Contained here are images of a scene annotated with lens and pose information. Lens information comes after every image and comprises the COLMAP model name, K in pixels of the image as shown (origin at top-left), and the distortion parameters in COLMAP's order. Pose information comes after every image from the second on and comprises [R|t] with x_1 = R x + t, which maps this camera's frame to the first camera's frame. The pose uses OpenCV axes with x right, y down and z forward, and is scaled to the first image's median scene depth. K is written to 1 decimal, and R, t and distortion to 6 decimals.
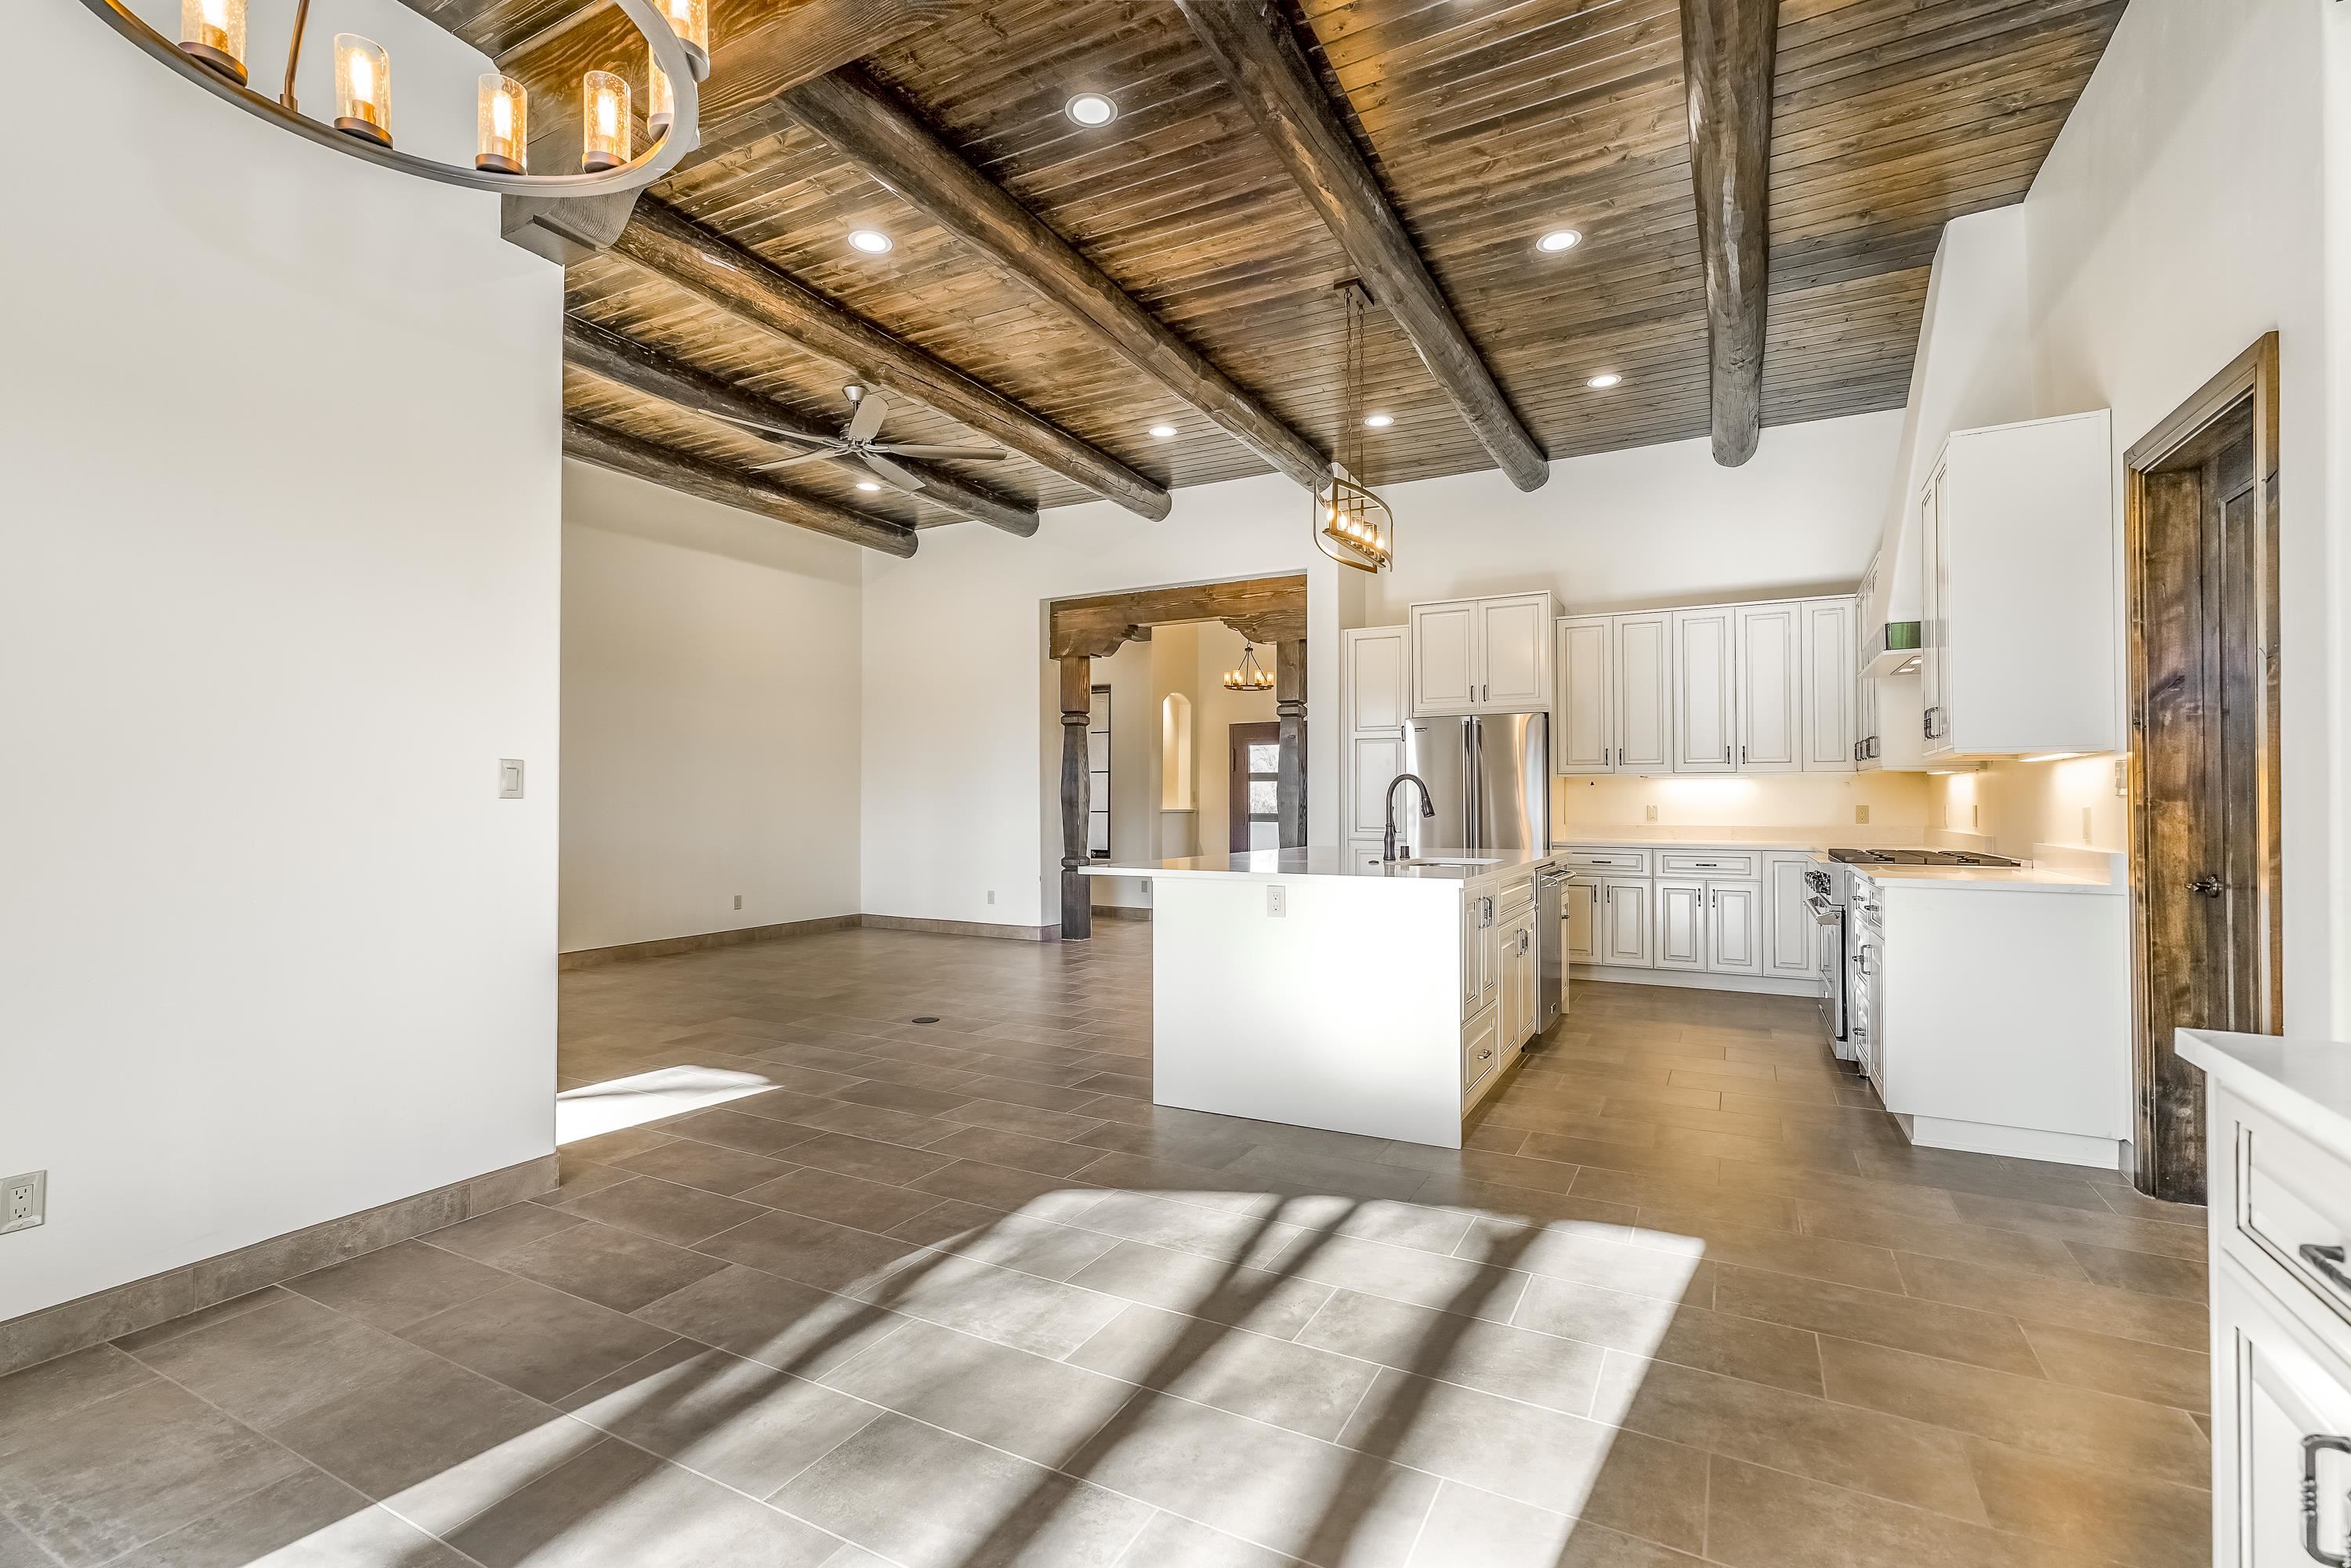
lens RADIAL K [[1061.2, 0, 1175.4], [0, 1061.2, 774.0], [0, 0, 1]] dist [-0.004577, 0.009060]
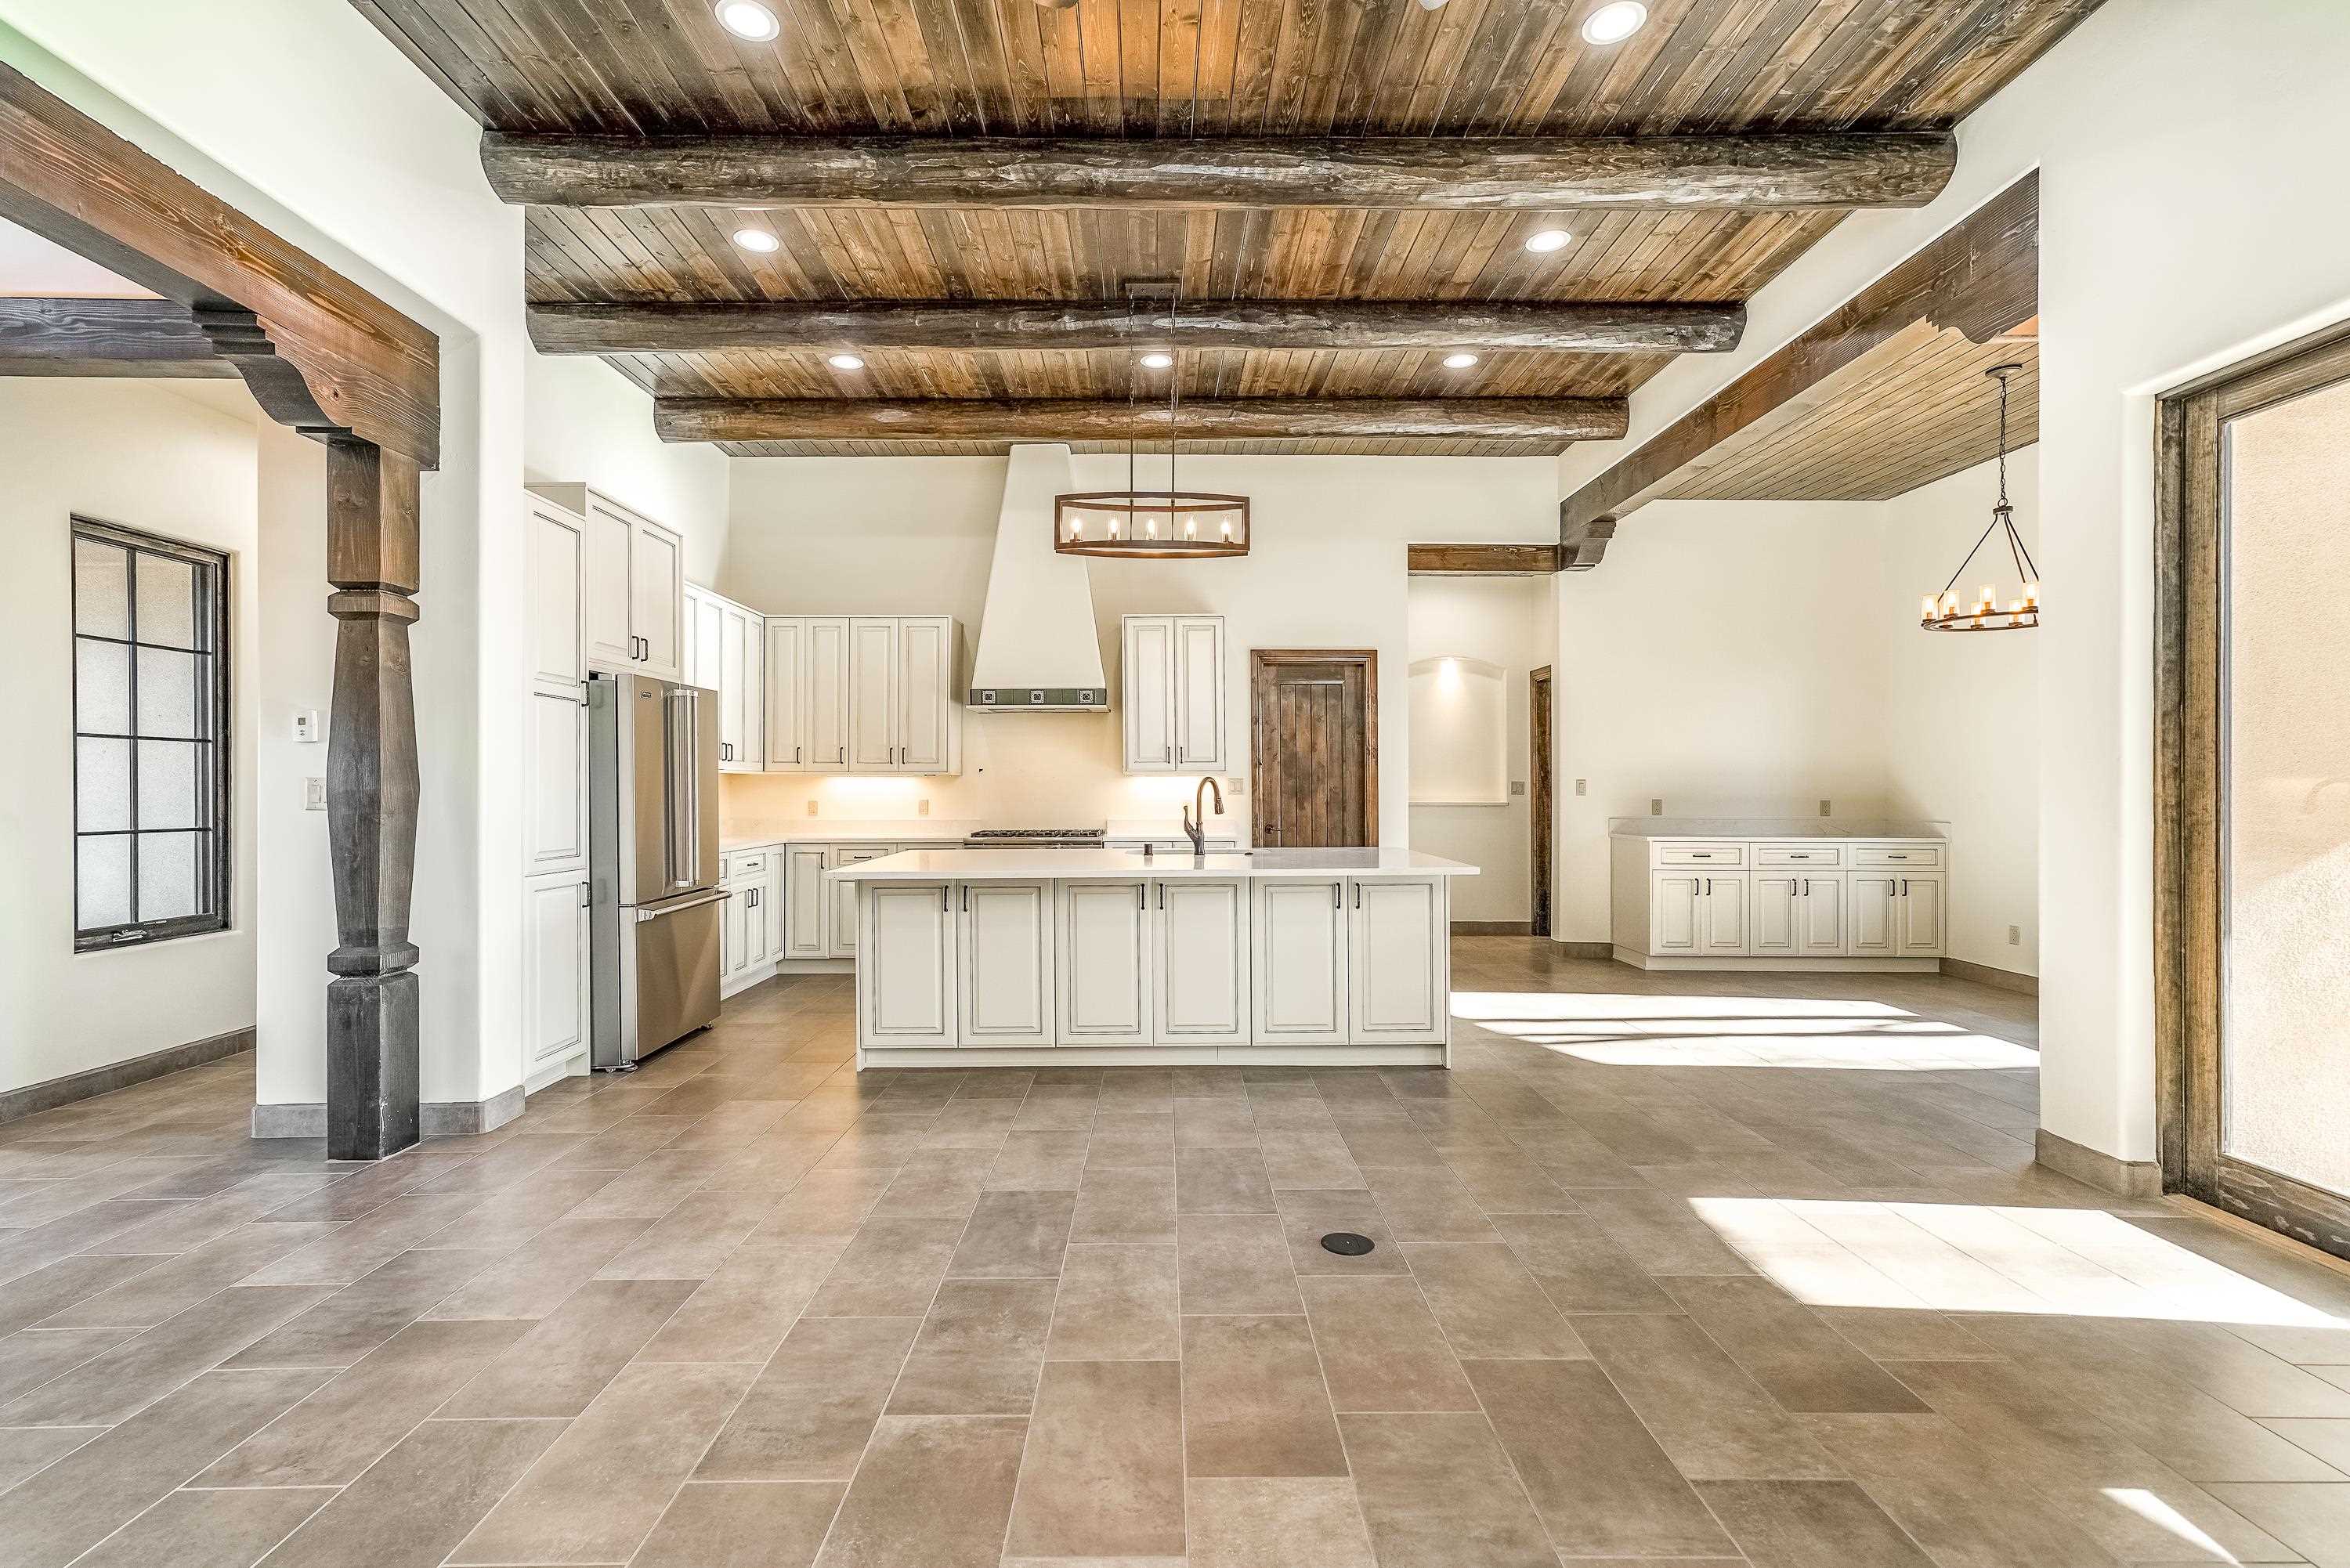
lens RADIAL K [[1060.7, 0, 1155.3], [0, 1060.7, 789.9], [0, 0, 1]] dist [-0.004577, 0.009060]
pose [[-0.462352, 0.001134, 0.886696, -0.521656], [-0.021215, 0.999699, -0.012341, 0.019434], [-0.886443, -0.024517, -0.462188, 1.070702]]
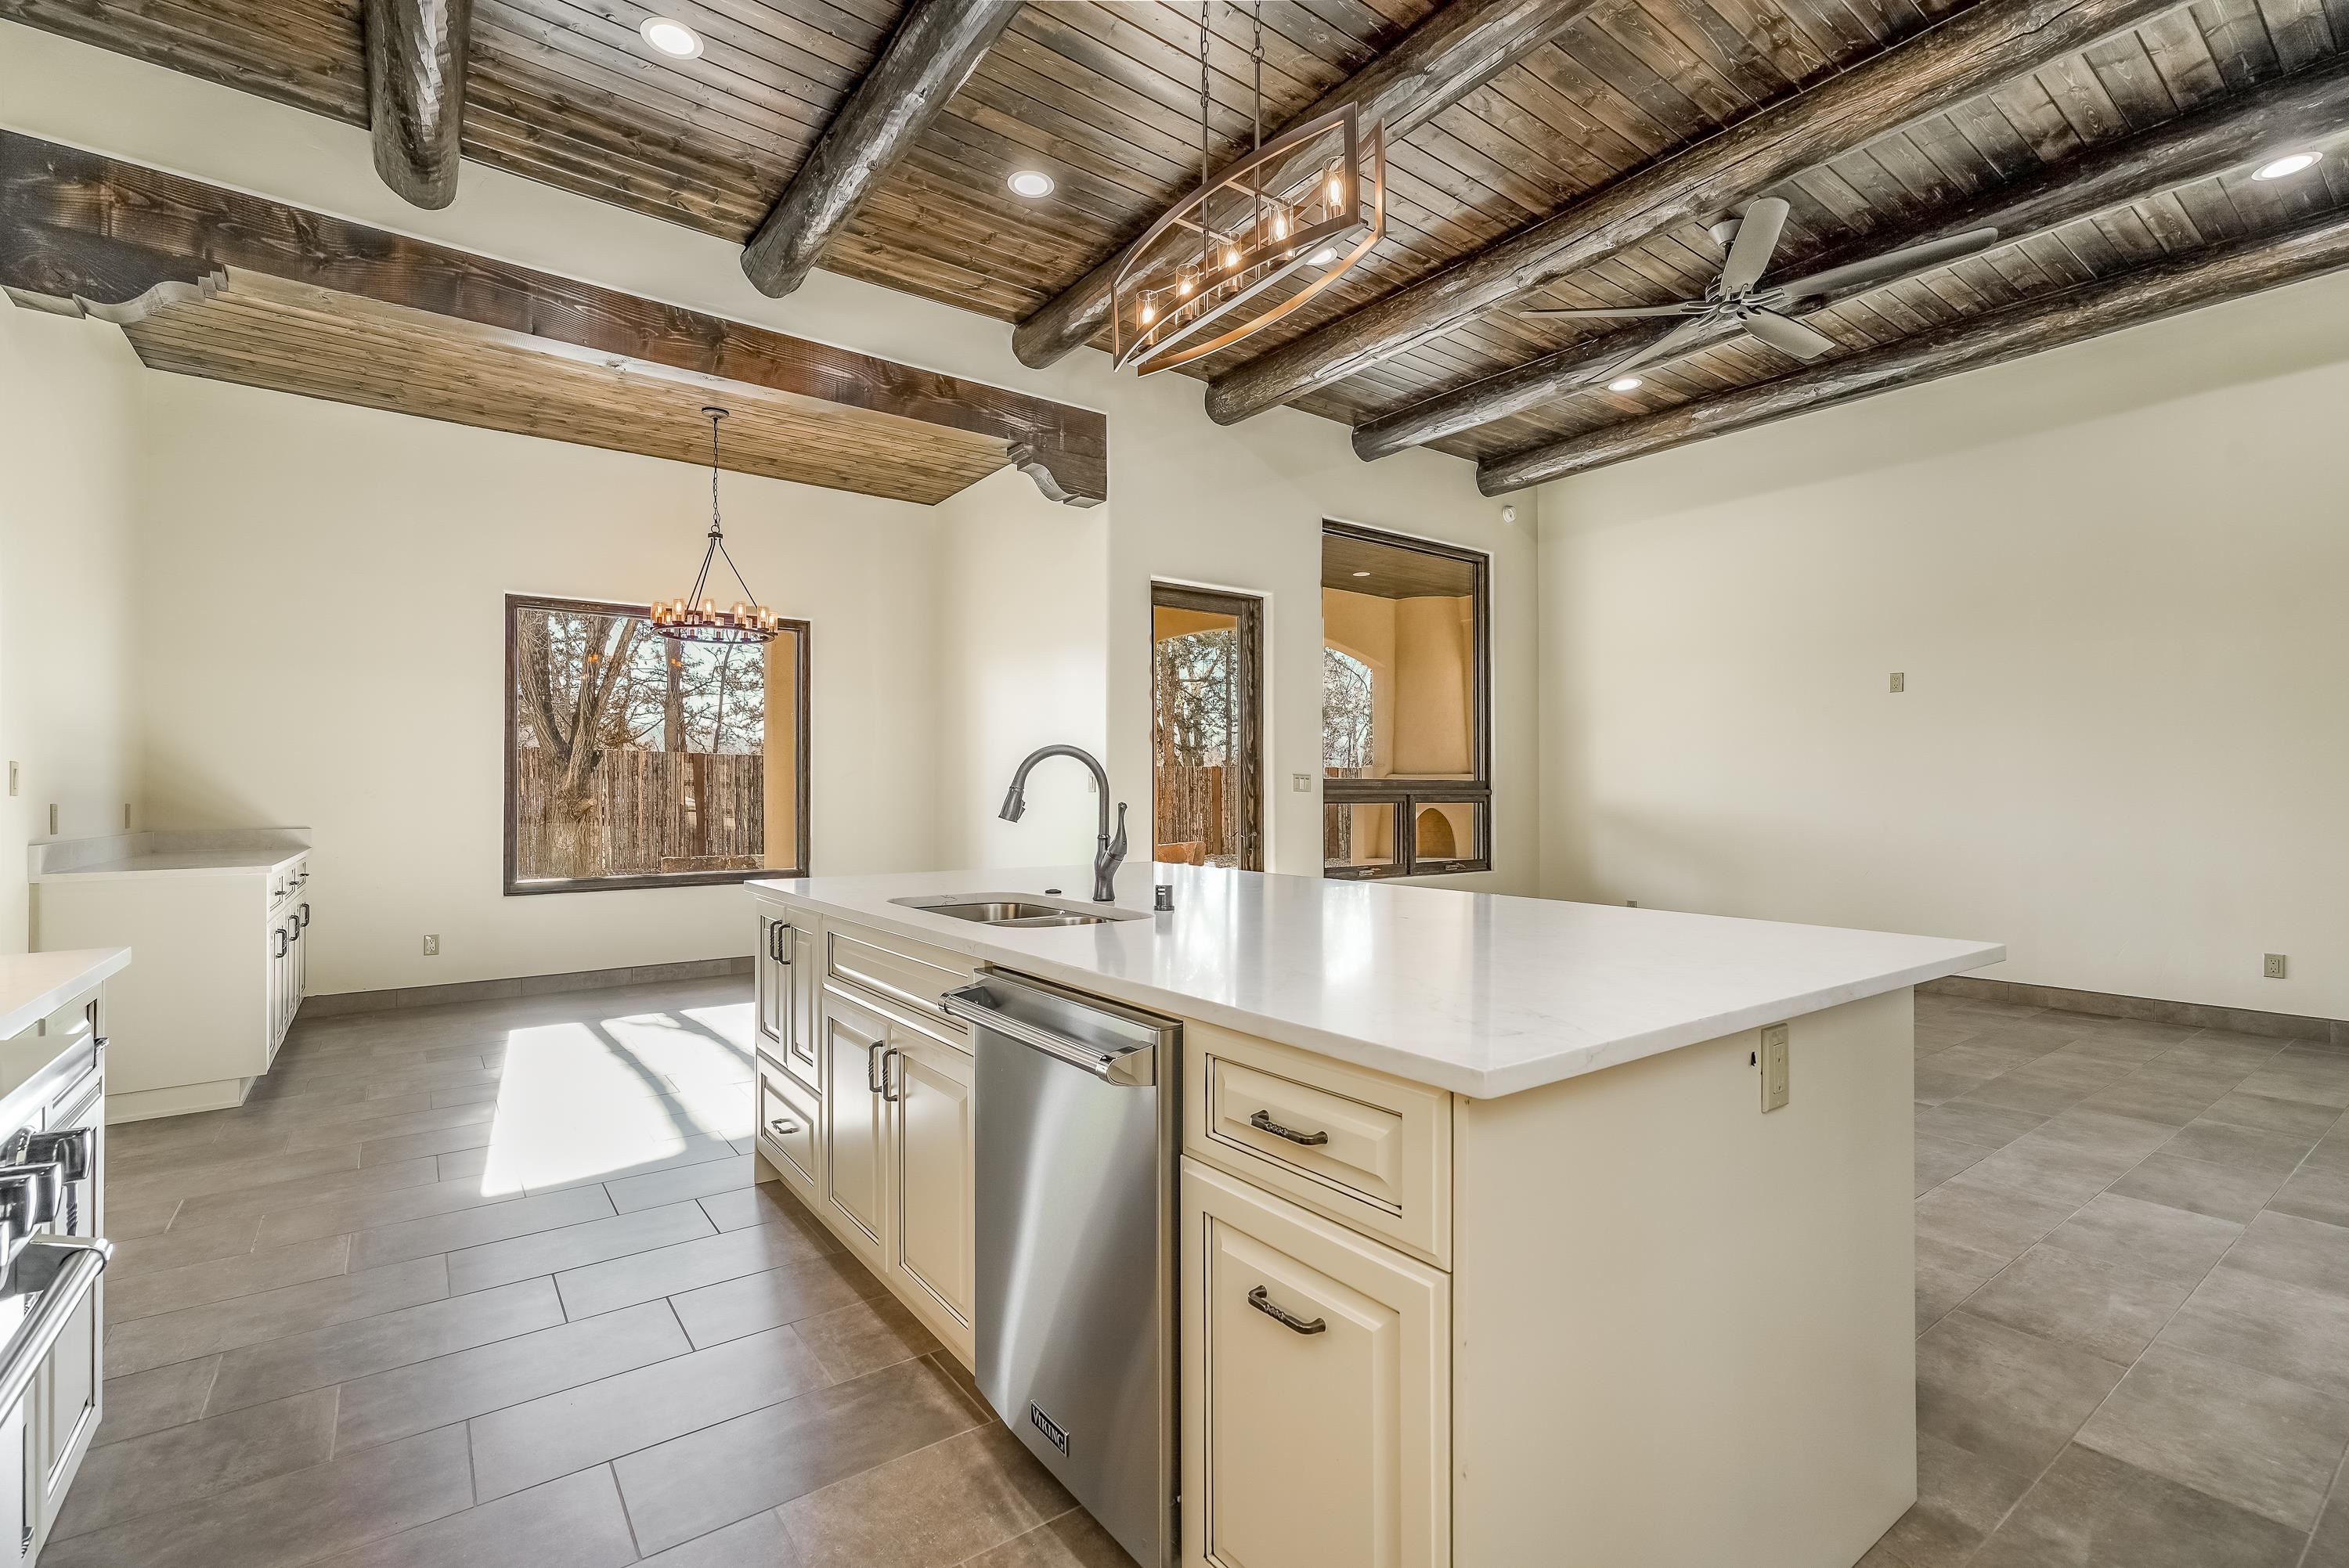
lens RADIAL K [[1060.2, 0, 1170.8], [0, 1060.2, 784.9], [0, 0, 1]] dist [-0.004577, 0.009060]
pose [[-0.431603, -0.002003, -0.902062, 0.474219], [0.026728, 0.999530, -0.015007, 0.018611], [0.901668, -0.030587, -0.431347, 0.875770]]
